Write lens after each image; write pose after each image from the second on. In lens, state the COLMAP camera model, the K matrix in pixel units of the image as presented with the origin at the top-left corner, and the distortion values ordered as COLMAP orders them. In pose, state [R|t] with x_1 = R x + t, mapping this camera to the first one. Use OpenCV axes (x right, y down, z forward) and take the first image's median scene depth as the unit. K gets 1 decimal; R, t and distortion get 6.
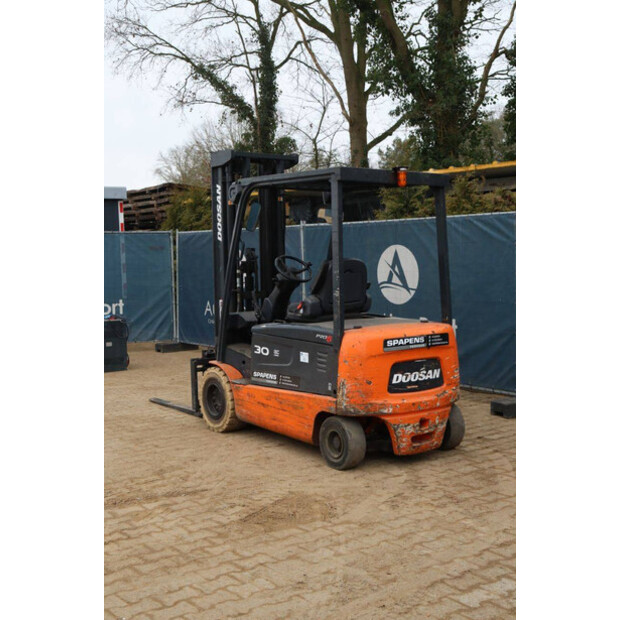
lens RADIAL K [[841.7, 0, 293.5], [0, 841.7, 306.0], [0, 0, 1]] dist [-0.002786, 0.000000]
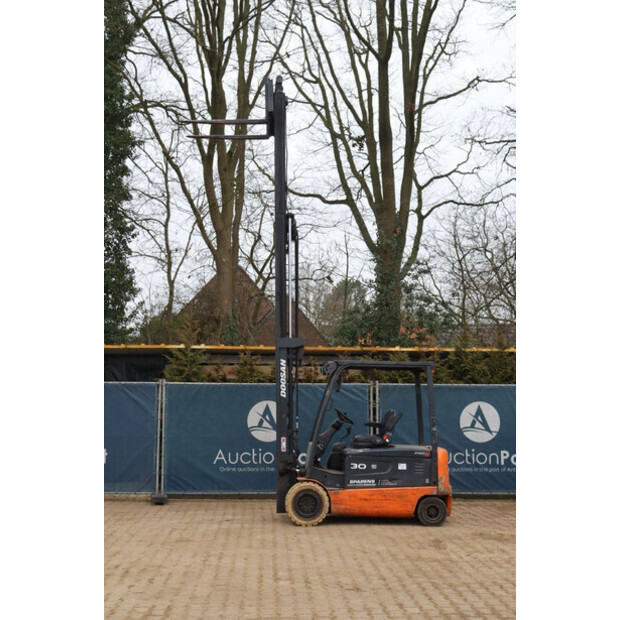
lens RADIAL K [[912.9, 0, 303.2], [0, 912.9, 300.6], [0, 0, 1]] dist [0.093227, 0.000000]
pose [[0.559545, 0.109562, 0.821526, -1.753699], [0.037578, 0.986851, -0.157205, 0.012034], [-0.827948, 0.118835, 0.548070, 0.080817]]
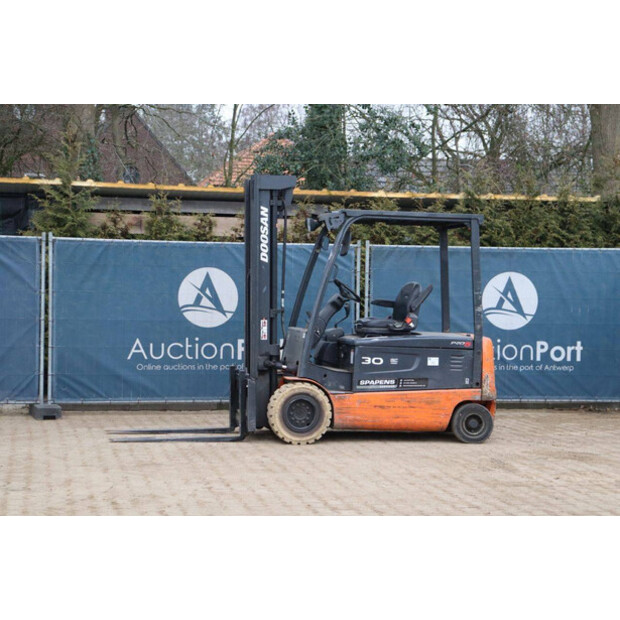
lens RADIAL K [[1429.9, 0, 320.3], [0, 1429.9, 309.7], [0, 0, 1]] dist [0.378762, 0.000000]
pose [[0.416276, 0.002110, 0.909236, -2.025103], [0.033470, 0.999284, -0.017643, 0.016467], [-0.908622, 0.037776, 0.415907, 0.273116]]
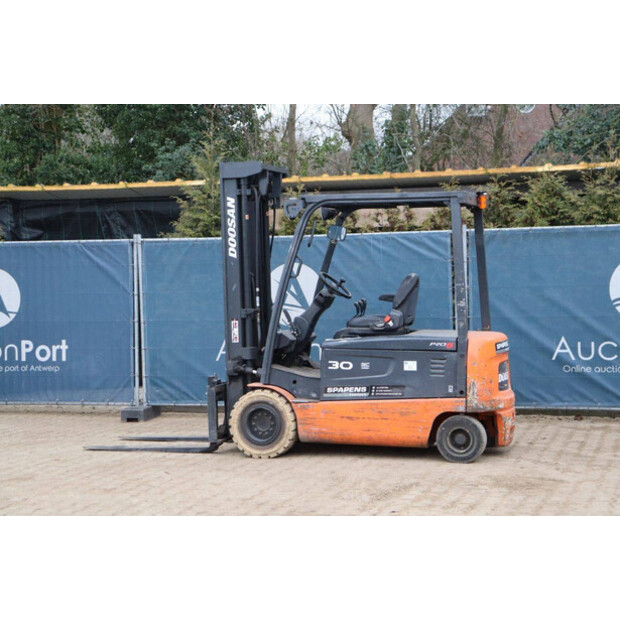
lens RADIAL K [[1381.0, 0, 297.8], [0, 1381.0, 310.7], [0, 0, 1]] dist [0.345100, 0.000000]
pose [[0.801609, -0.020478, 0.597498, -1.173430], [0.046263, 0.998541, -0.027844, 0.034115], [-0.596056, 0.049962, 0.801387, -0.332445]]
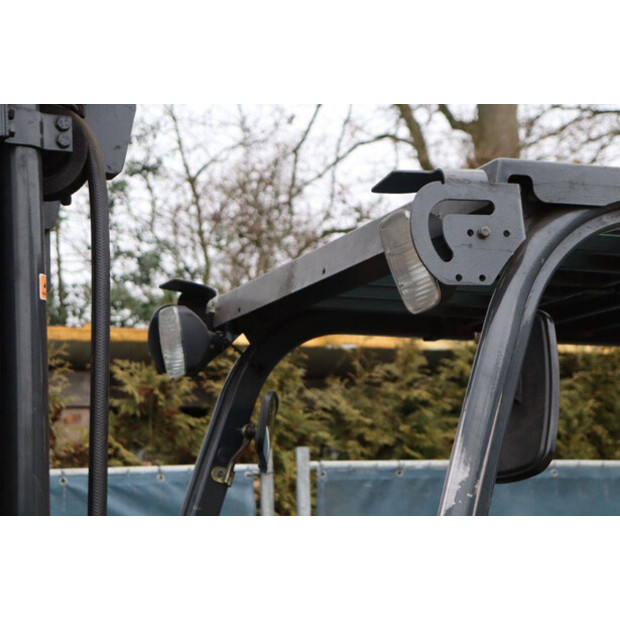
lens RADIAL K [[1443.3, 0, 315.2], [0, 1443.3, 315.3], [0, 0, 1]] dist [0.417579, 0.000000]
pose [[0.193599, 0.156996, 0.968438, -0.382110], [0.097980, 0.979084, -0.178309, -0.083536], [-0.976176, 0.129408, 0.174167, 1.115084]]
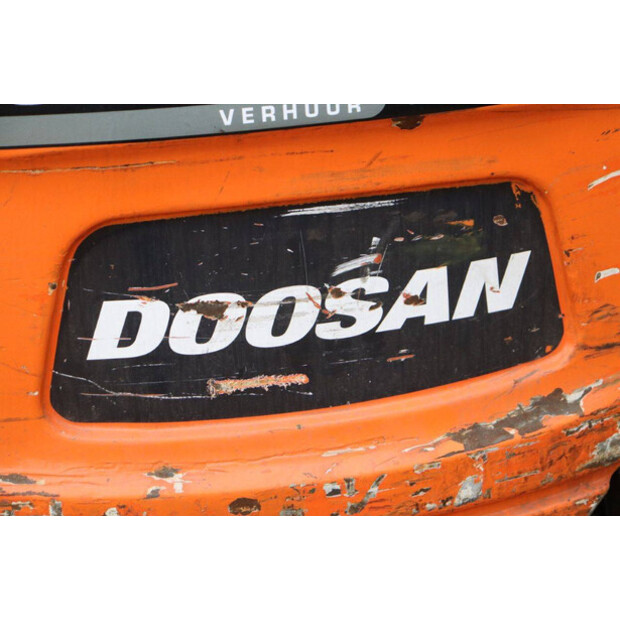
lens RADIAL K [[1443.3, 0, 310.6], [0, 1443.3, 310.4], [0, 0, 1]] dist [0.417579, 0.000000]
pose [[0.931169, 0.156426, -0.329326, 0.224771], [-0.019807, 0.923652, 0.382720, -0.011080], [0.364050, -0.349854, 0.863175, 0.773910]]
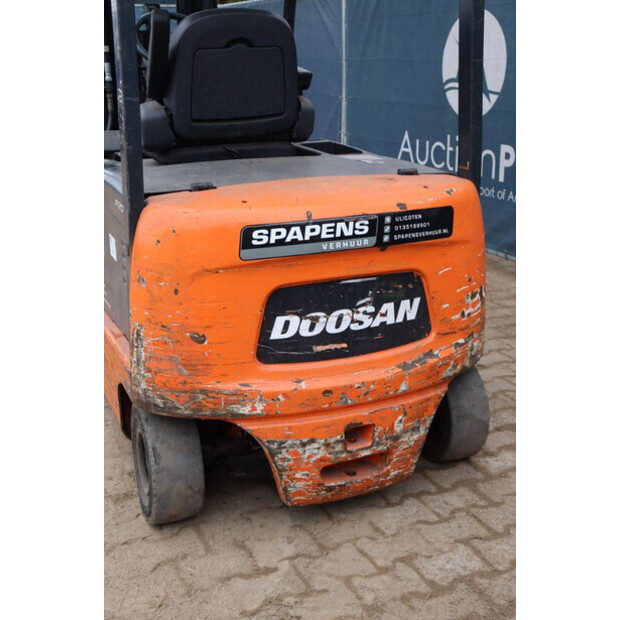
lens RADIAL K [[807.8, 0, 304.5], [0, 807.8, 312.9], [0, 0, 1]] dist [0.032828, 0.000000]
pose [[0.978145, 0.071032, -0.195415, 0.197430], [-0.021504, 0.969357, 0.244714, -0.010960], [0.206809, -0.235163, 0.949699, 0.628969]]
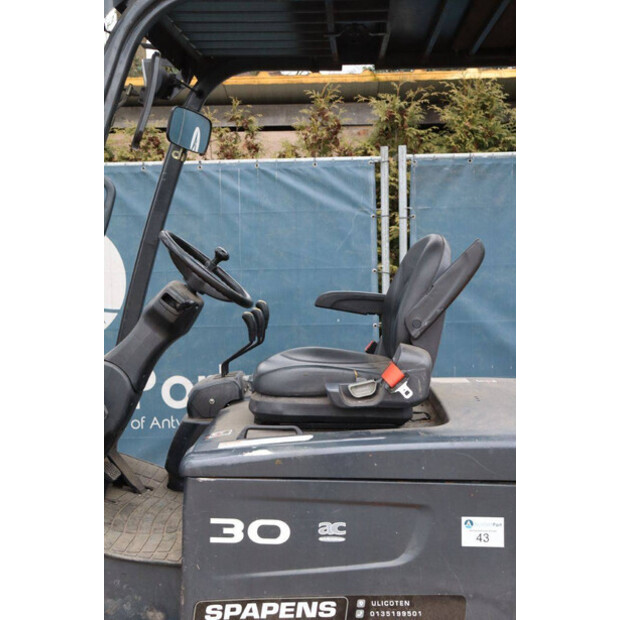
lens RADIAL K [[972.7, 0, 310.2], [0, 972.7, 310.5], [0, 0, 1]] dist [0.161838, 0.000000]
pose [[0.615605, -0.054994, 0.786134, -0.334760], [0.056800, 0.998064, 0.025341, -0.040354], [-0.786006, 0.029052, 0.617536, 0.829306]]
